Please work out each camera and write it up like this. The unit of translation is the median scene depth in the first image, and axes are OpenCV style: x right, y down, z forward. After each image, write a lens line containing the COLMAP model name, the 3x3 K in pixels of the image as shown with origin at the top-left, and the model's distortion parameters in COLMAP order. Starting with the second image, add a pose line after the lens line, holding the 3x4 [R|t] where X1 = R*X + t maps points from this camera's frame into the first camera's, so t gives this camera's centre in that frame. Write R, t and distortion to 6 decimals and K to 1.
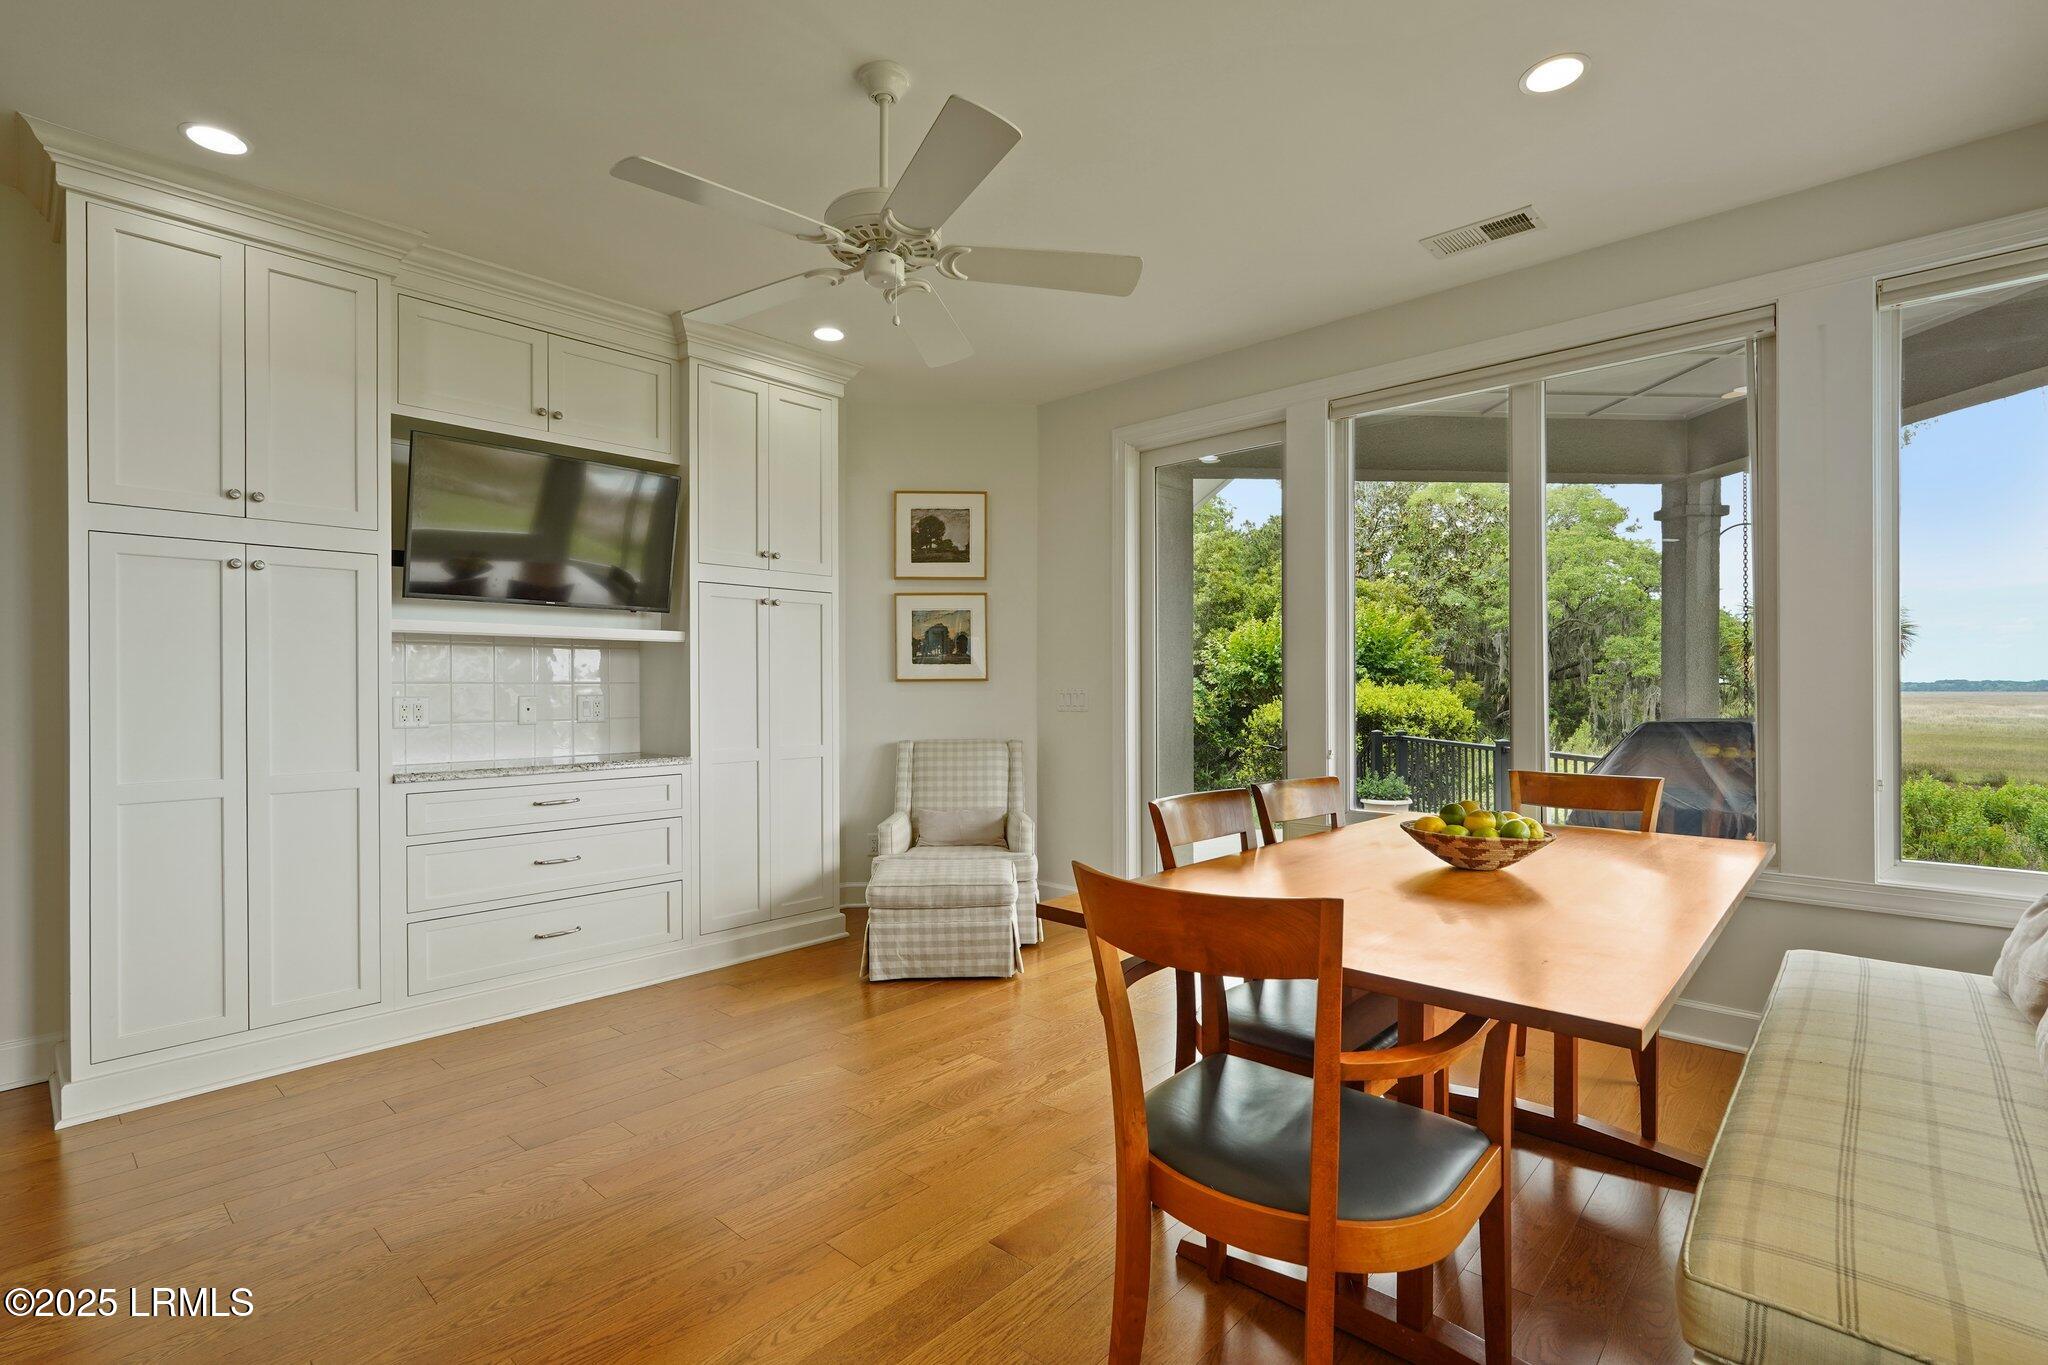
lens RADIAL K [[937.8, 0, 988.5], [0, 937.8, 682.1], [0, 0, 1]] dist [0.002727, -0.000047]
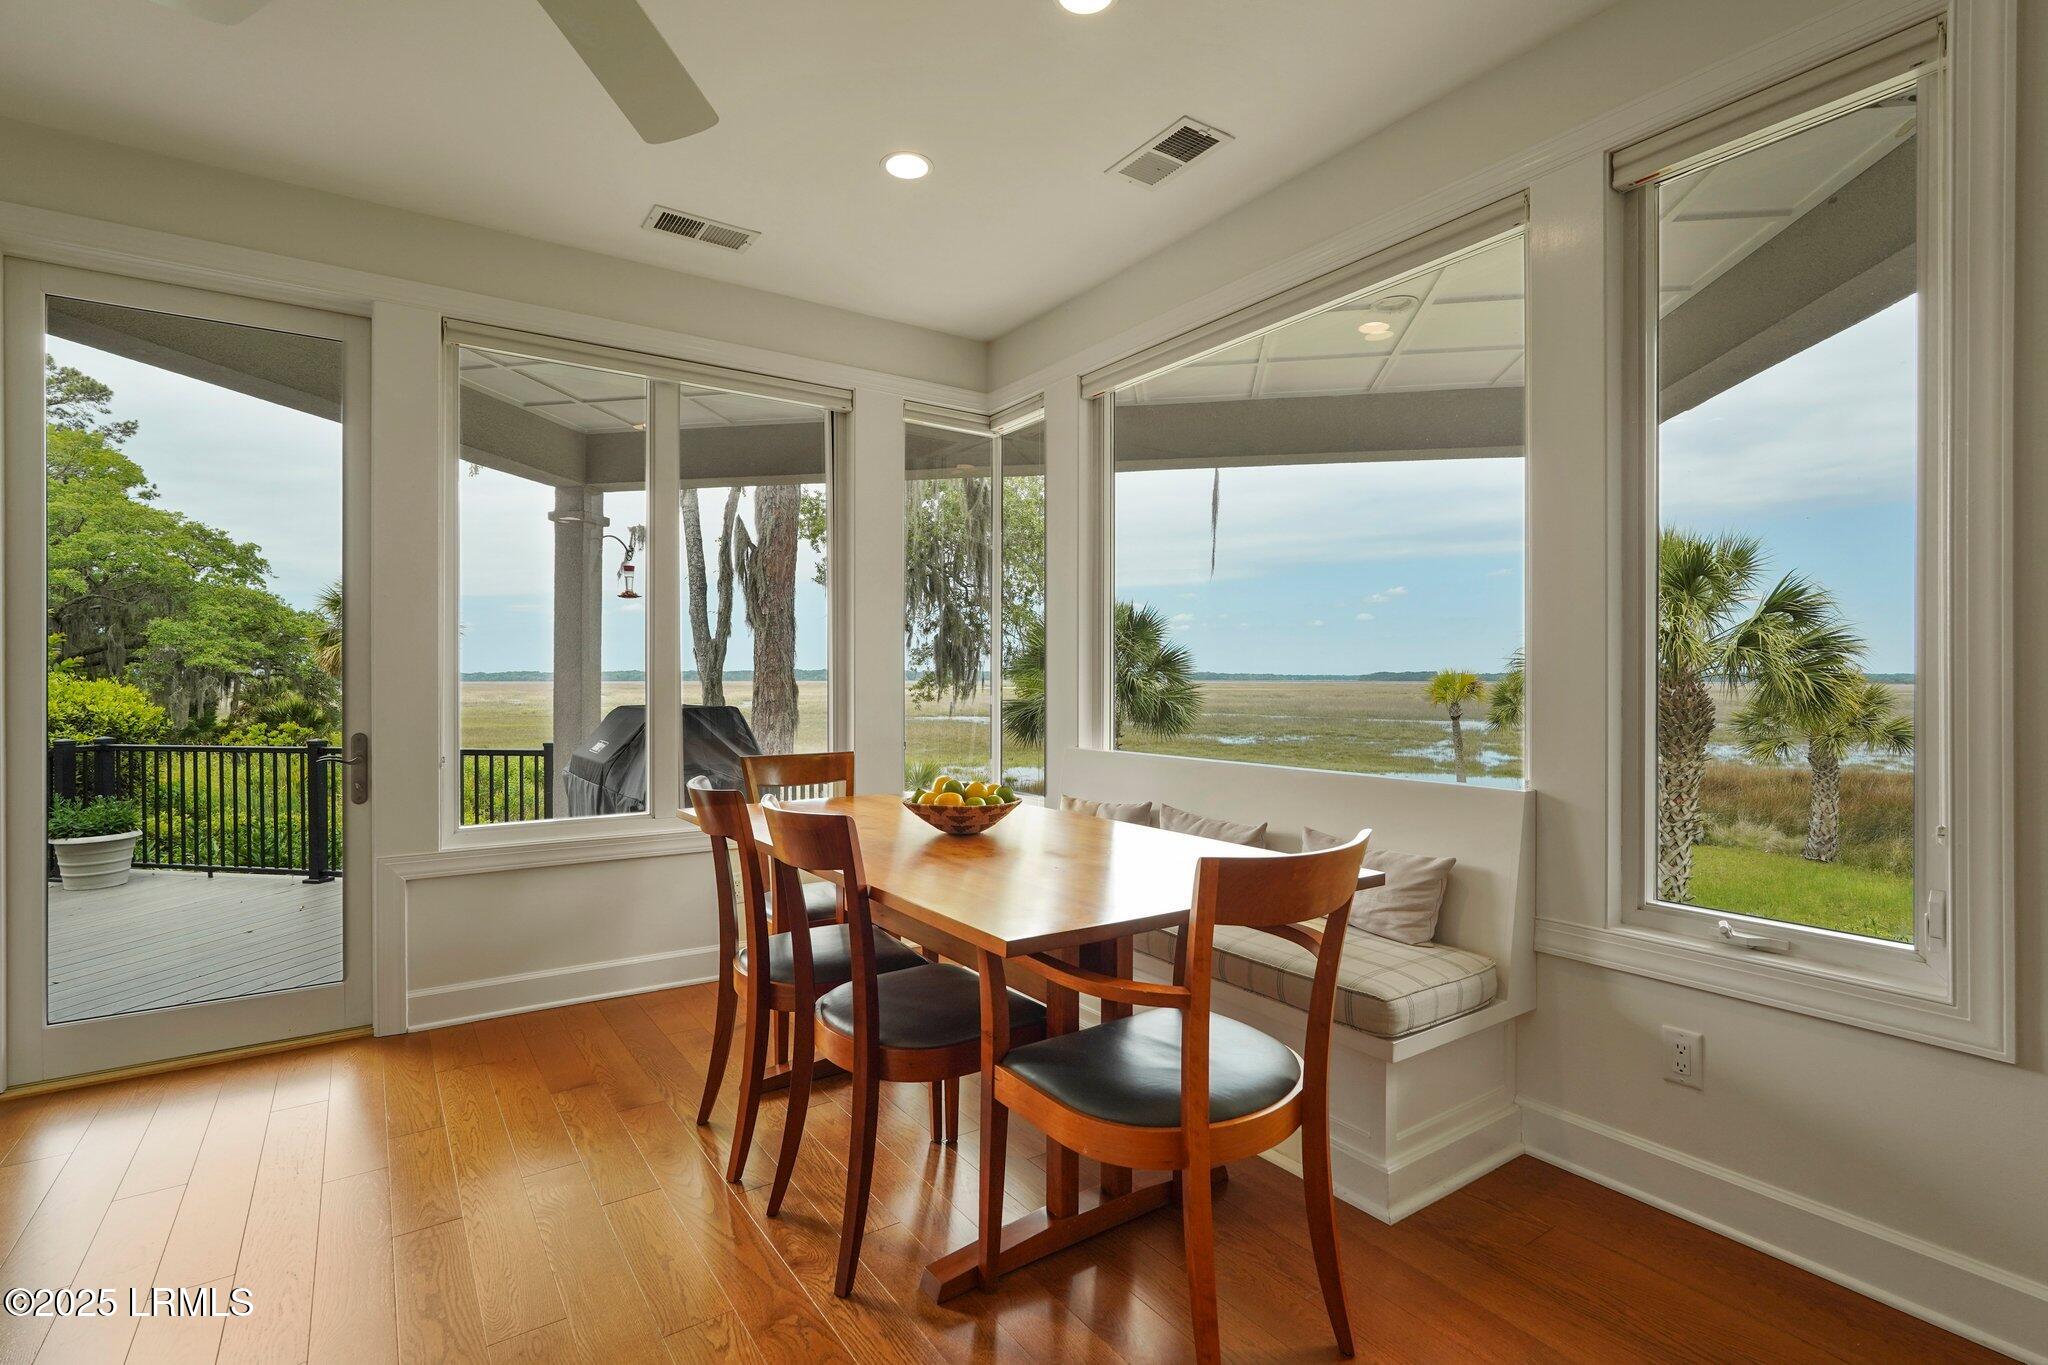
lens RADIAL K [[968.3, 0, 1016.1], [0, 968.3, 678.7], [0, 0, 1]] dist [0.000495, 0.000519]
pose [[0.202522, -0.001633, 0.979276, -0.154992], [-0.004463, 0.999987, 0.002590, 0.001200], [-0.979268, -0.004895, 0.202512, 0.160796]]
